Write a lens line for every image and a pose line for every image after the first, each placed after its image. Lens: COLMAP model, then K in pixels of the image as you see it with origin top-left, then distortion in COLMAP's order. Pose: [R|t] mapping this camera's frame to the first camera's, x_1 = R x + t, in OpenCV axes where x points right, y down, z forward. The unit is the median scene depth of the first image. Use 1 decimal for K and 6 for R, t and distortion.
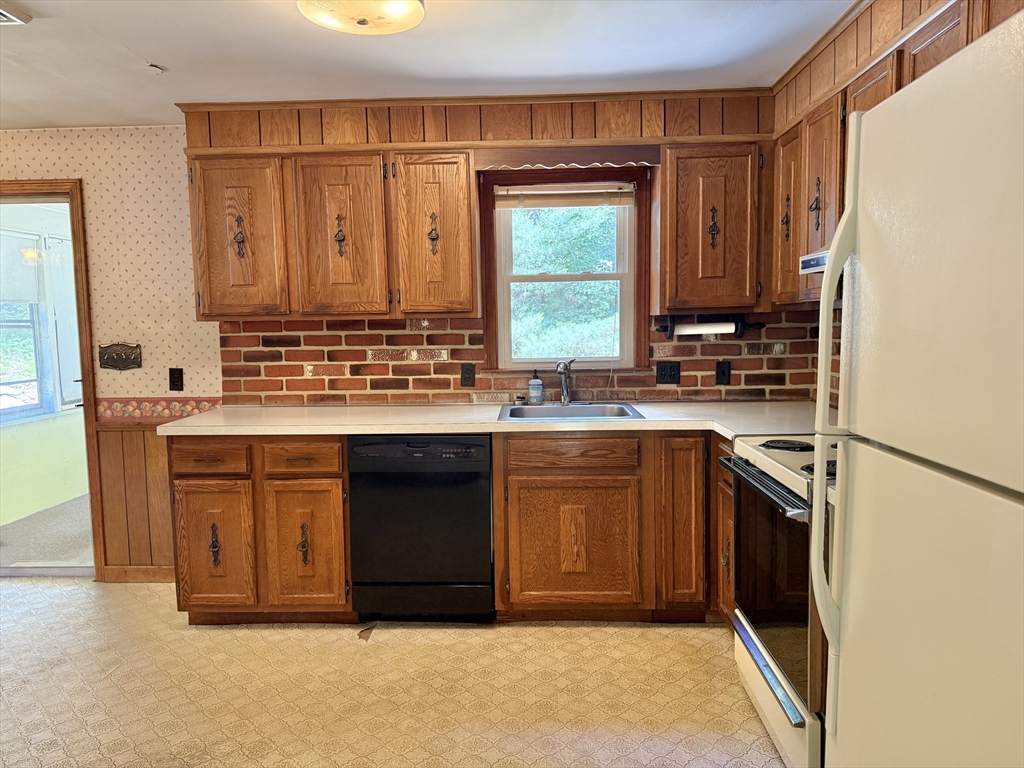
lens RADIAL K [[724.0, 0, 508.1], [0, 724.0, 392.3], [0, 0, 1]] dist [0.079918, -0.095054]
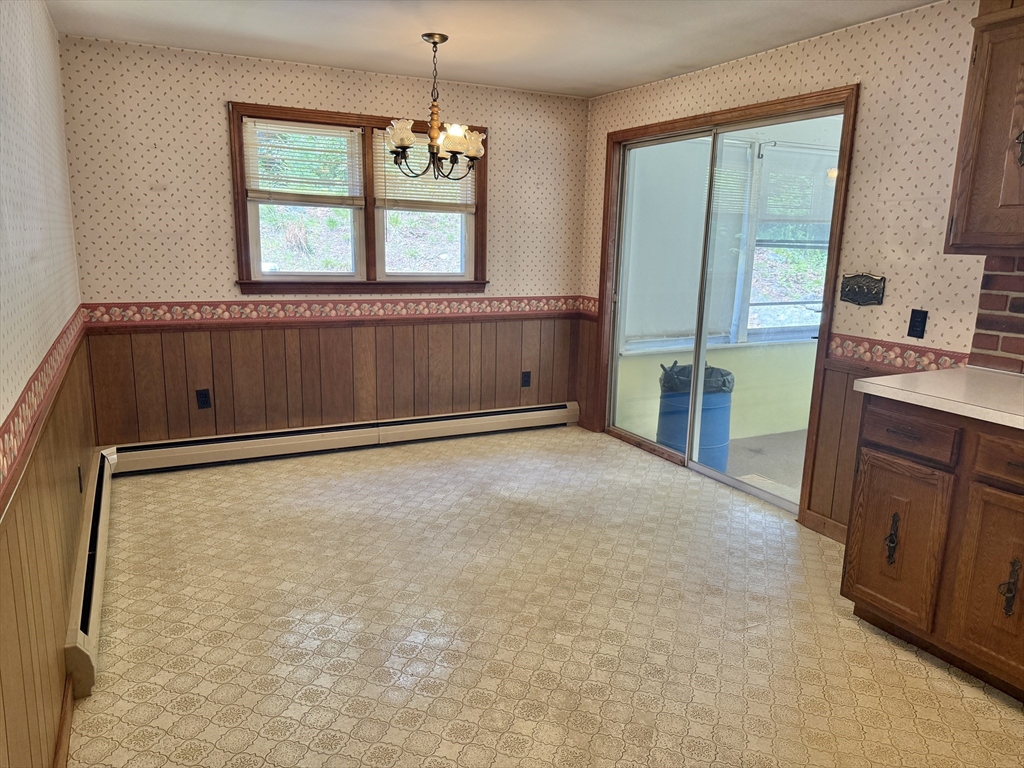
lens RADIAL K [[724.0, 0, 506.0], [0, 724.0, 388.0], [0, 0, 1]] dist [0.079918, -0.095054]
pose [[0.482895, 0.204634, -0.851432, 0.037626], [-0.115472, 0.978702, 0.169731, -0.033688], [0.868031, 0.016354, 0.496240, 0.199376]]
